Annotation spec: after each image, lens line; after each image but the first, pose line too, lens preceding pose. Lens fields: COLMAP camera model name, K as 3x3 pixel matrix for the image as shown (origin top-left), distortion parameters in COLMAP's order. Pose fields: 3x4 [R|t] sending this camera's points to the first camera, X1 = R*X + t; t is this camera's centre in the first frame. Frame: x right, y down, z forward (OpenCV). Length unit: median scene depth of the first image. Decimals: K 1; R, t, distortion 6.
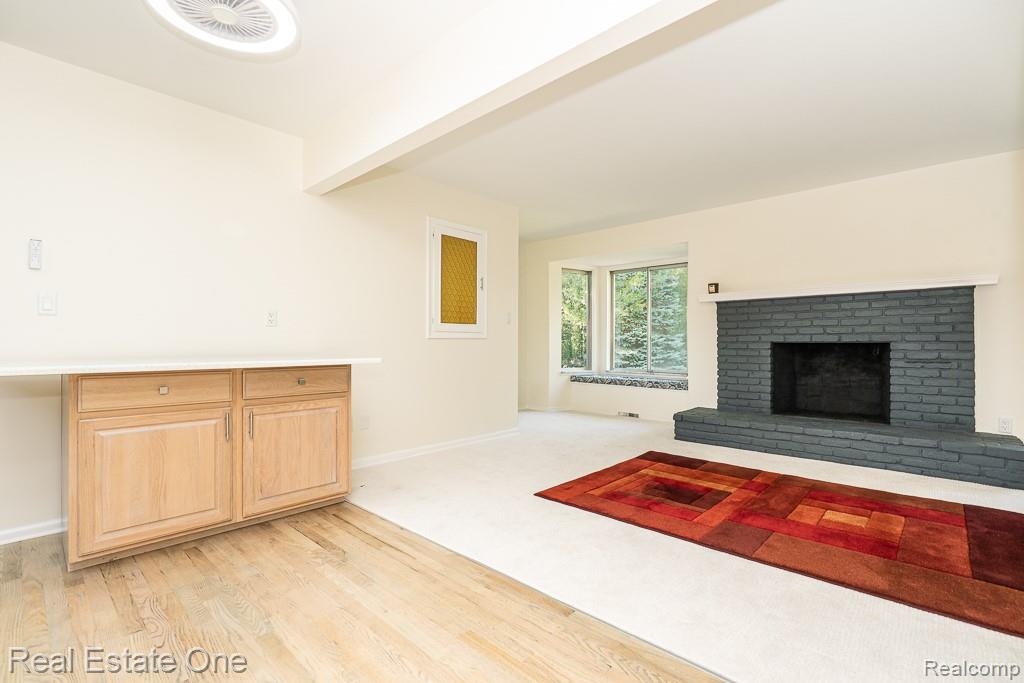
lens RADIAL K [[465.7, 0, 511.8], [0, 465.7, 339.1], [0, 0, 1]] dist [-0.005325, 0.000114]
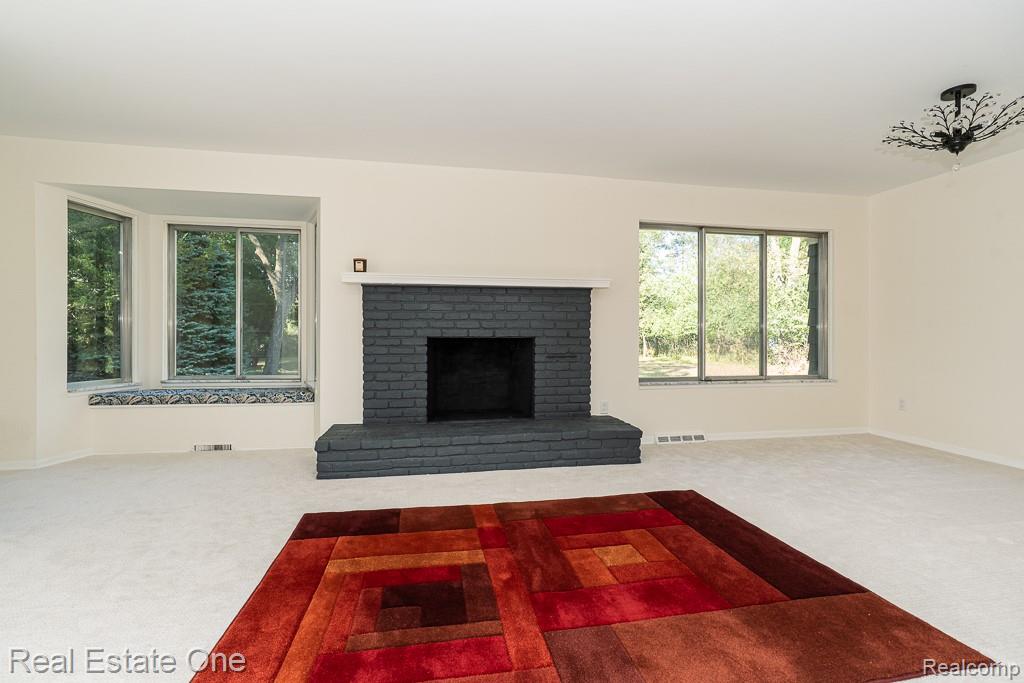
lens RADIAL K [[465.7, 0, 511.8], [0, 465.7, 339.1], [0, 0, 1]] dist [-0.005325, 0.000114]
pose [[0.594123, -0.005302, 0.804357, -0.034587], [-0.009035, 0.999871, 0.013265, -0.002886], [-0.804324, -0.015148, 0.593998, 0.436587]]
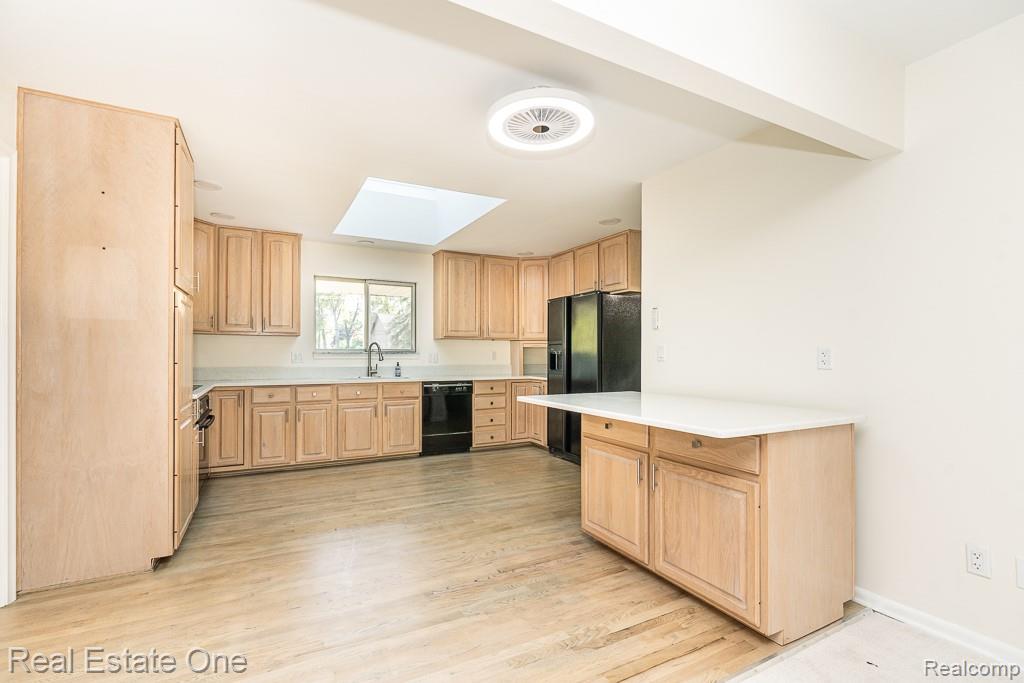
lens RADIAL K [[470.1, 0, 511.5], [0, 470.1, 350.5], [0, 0, 1]] dist [-0.001540, 0.000012]
pose [[-0.328835, -0.010272, -0.944332, 0.278139], [0.005029, 0.999908, -0.012627, -0.040243], [0.944374, -0.008901, -0.328753, 0.627721]]
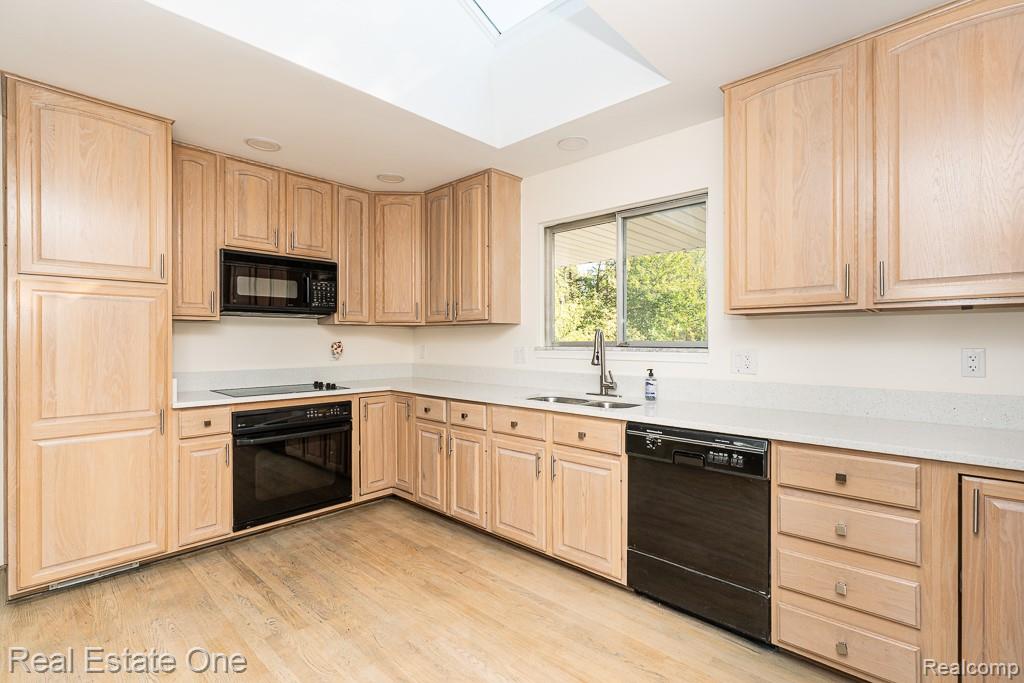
lens RADIAL K [[472.8, 0, 512.0], [0, 472.8, 341.5], [0, 0, 1]] dist [-0.003659, -0.000085]
pose [[-0.999991, -0.001784, 0.003835, -0.769626], [-0.001813, 0.999969, -0.007716, -0.059247], [-0.003822, -0.007723, -0.999963, 0.514232]]
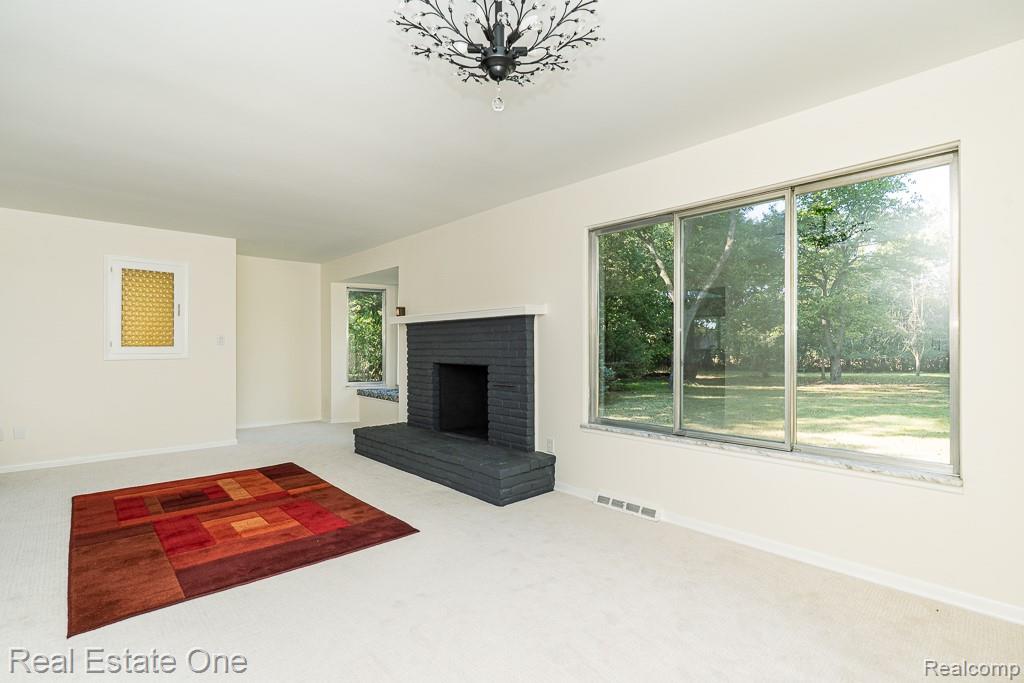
lens RADIAL K [[475.9, 0, 511.1], [0, 475.9, 351.3], [0, 0, 1]] dist [-0.000844, 0.000142]
pose [[0.996918, 0.000398, -0.078447, 0.956763], [0.001138, 0.999809, 0.019531, -0.048334], [0.078440, -0.019560, 0.996727, -0.092450]]
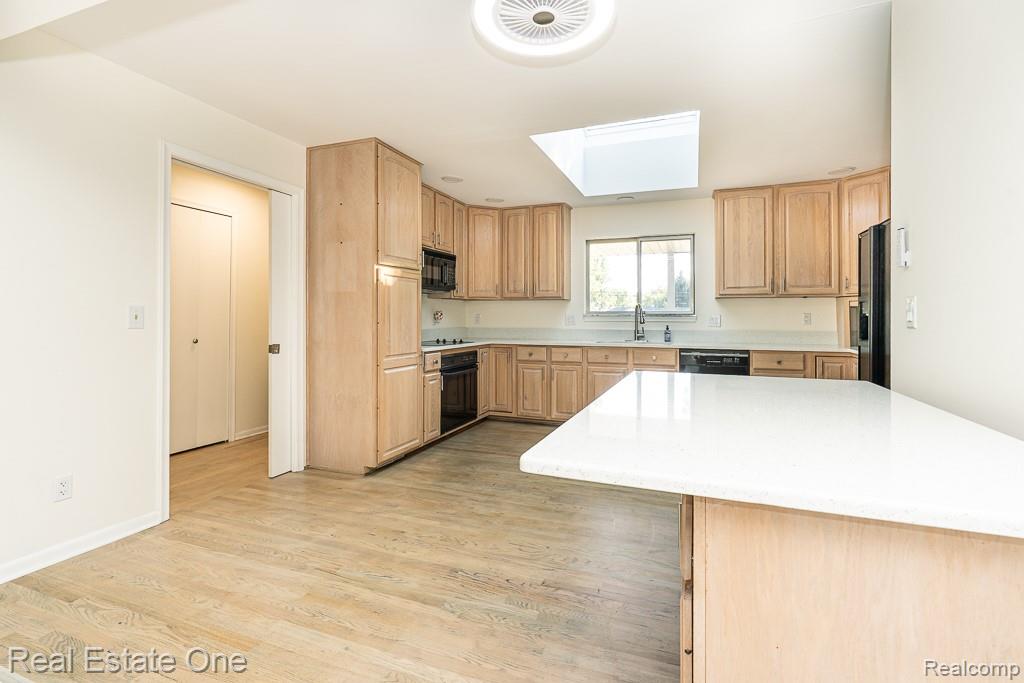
lens RADIAL K [[475.2, 0, 515.5], [0, 475.2, 316.0], [0, 0, 1]] dist [-0.003810, 0.000611]
pose [[-0.927378, -0.004545, -0.374098, -0.097017], [-0.000449, 0.999939, -0.011036, -0.036319], [0.374126, -0.010067, -0.927323, 0.875801]]
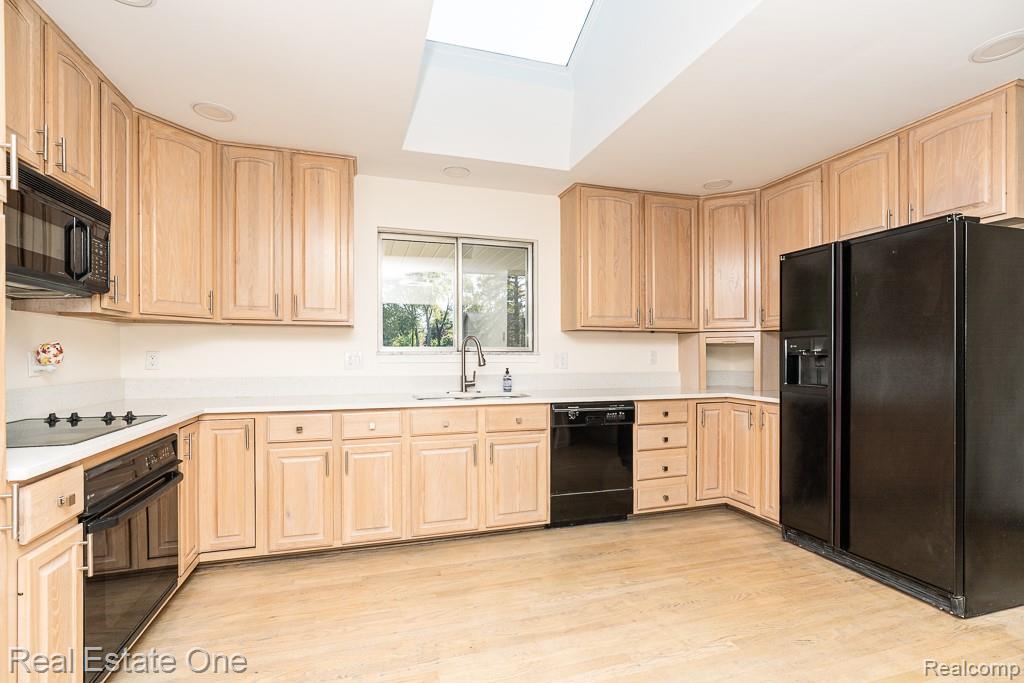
lens RADIAL K [[475.9, 0, 511.1], [0, 475.9, 351.3], [0, 0, 1]] dist [-0.000844, 0.000142]
pose [[-0.496988, -0.005142, -0.867742, -0.186264], [0.005035, 0.999949, -0.008809, -0.048385], [0.867743, -0.008746, -0.496936, 0.281309]]
